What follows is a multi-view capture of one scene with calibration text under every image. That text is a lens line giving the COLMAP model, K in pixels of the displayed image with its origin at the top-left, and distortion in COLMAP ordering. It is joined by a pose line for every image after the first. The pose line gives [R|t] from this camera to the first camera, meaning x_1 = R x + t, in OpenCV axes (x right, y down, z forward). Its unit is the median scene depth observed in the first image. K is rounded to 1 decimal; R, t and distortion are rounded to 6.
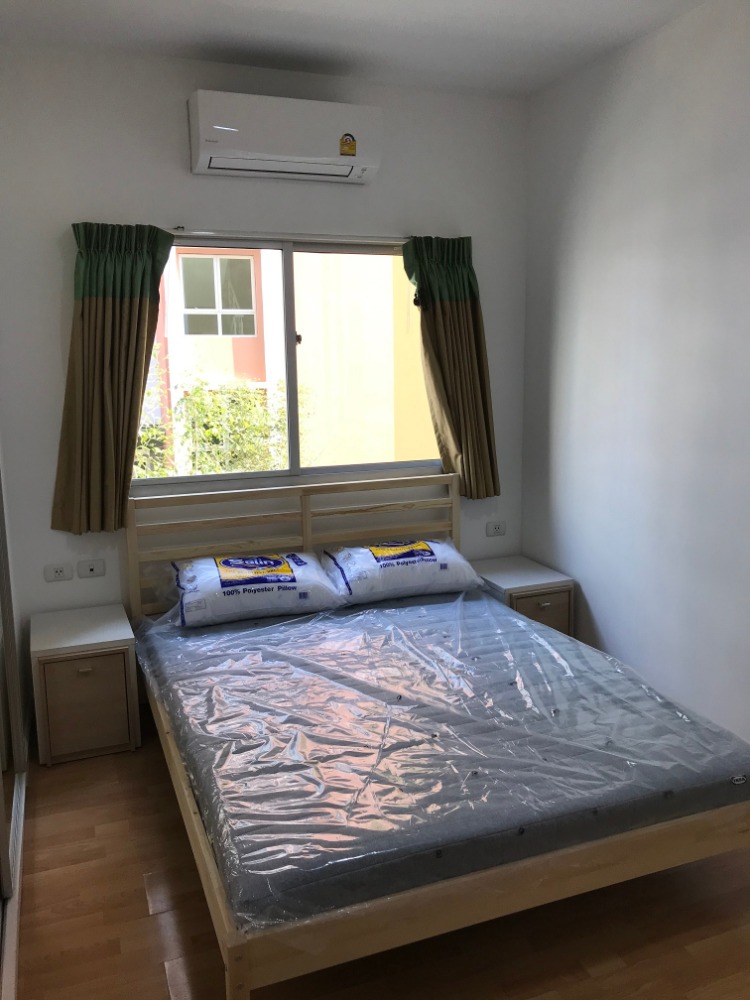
lens RADIAL K [[830.6, 0, 375.0], [0, 830.6, 500.0], [0, 0, 1]] dist [0.042950, -0.056581]
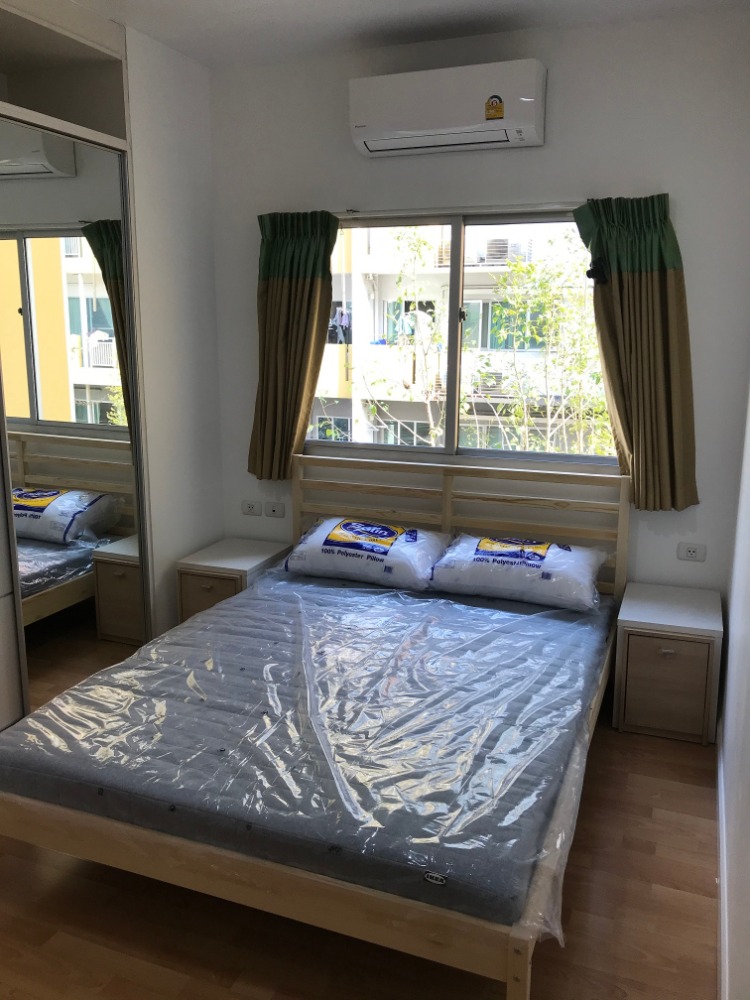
lens RADIAL K [[830.6, 0, 375.0], [0, 830.6, 500.0], [0, 0, 1]] dist [0.042950, -0.056581]
pose [[0.733005, 0.162094, -0.660628, 0.548642], [-0.136771, 0.986479, 0.090290, -0.057829], [0.666331, 0.024172, 0.745264, 0.221555]]
